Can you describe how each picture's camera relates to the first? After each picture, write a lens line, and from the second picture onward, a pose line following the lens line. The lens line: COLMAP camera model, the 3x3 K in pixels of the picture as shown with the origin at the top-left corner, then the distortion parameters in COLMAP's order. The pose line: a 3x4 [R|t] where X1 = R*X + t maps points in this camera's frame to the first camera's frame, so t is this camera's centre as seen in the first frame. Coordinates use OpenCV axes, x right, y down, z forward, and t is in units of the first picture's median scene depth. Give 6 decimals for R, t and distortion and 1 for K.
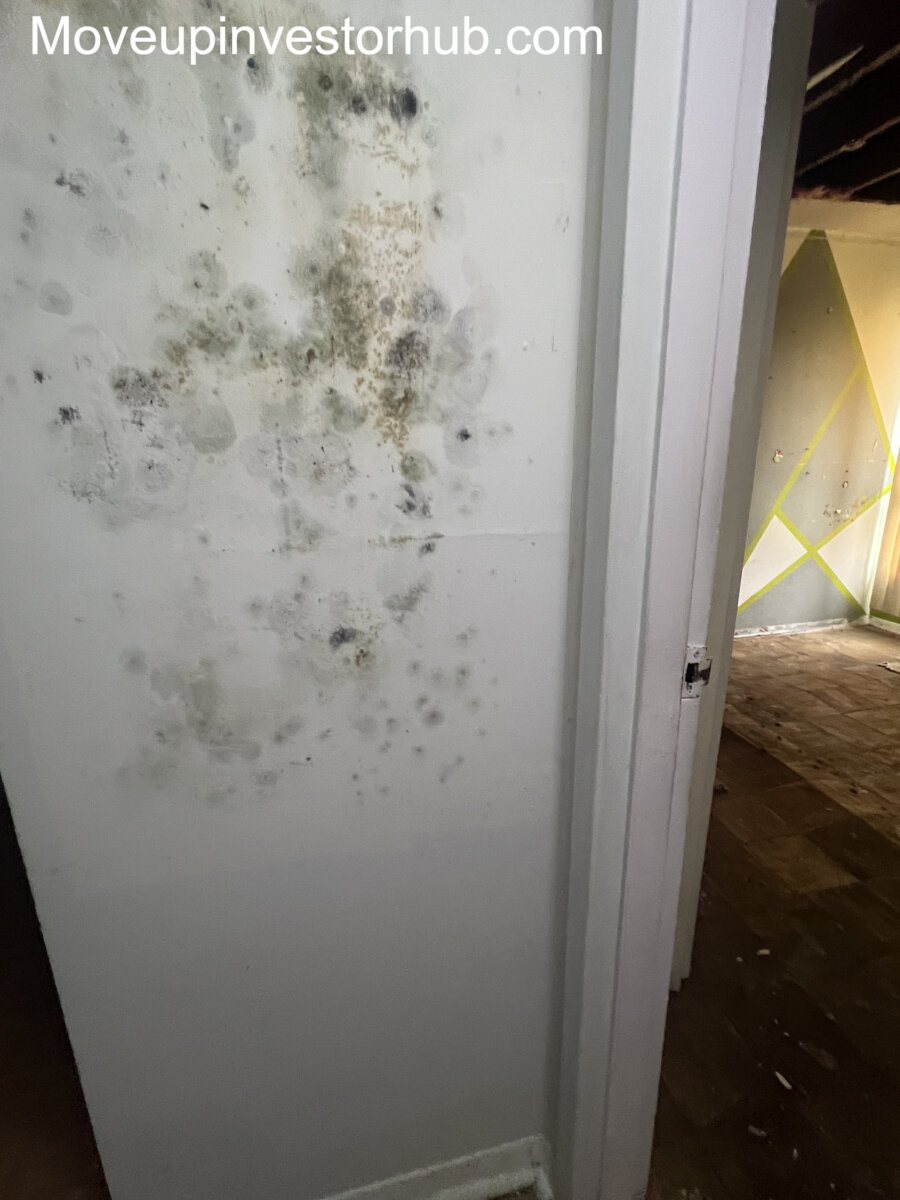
lens RADIAL K [[575.8, 0, 450.9], [0, 575.8, 598.9], [0, 0, 1]] dist [-0.003312, 0.000041]
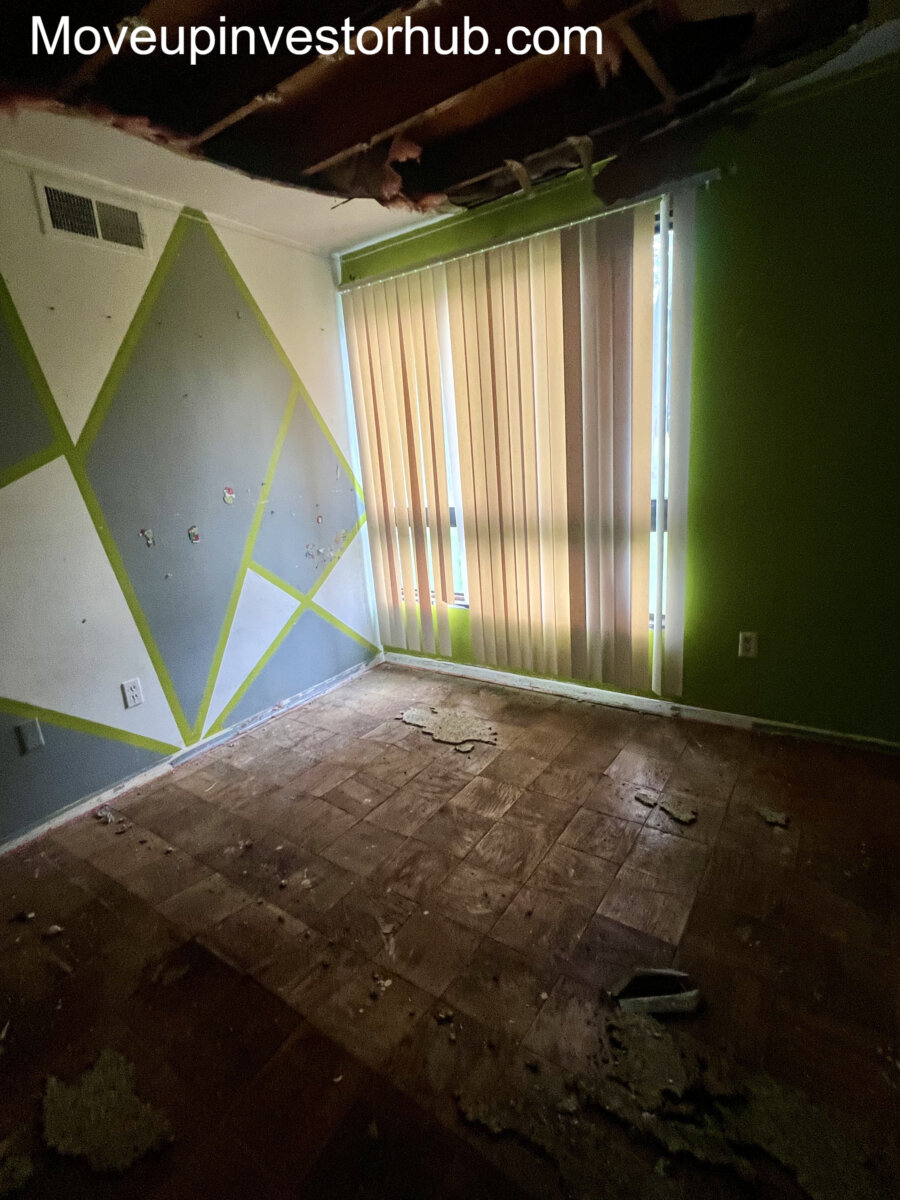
lens RADIAL K [[575.8, 0, 452.8], [0, 575.8, 600.0], [0, 0, 1]] dist [-0.003312, 0.000041]
pose [[0.742123, -0.205634, 0.637941, 0.282172], [0.243282, 0.969507, 0.029498, -0.064014], [-0.624554, 0.133308, 0.769520, 0.242586]]
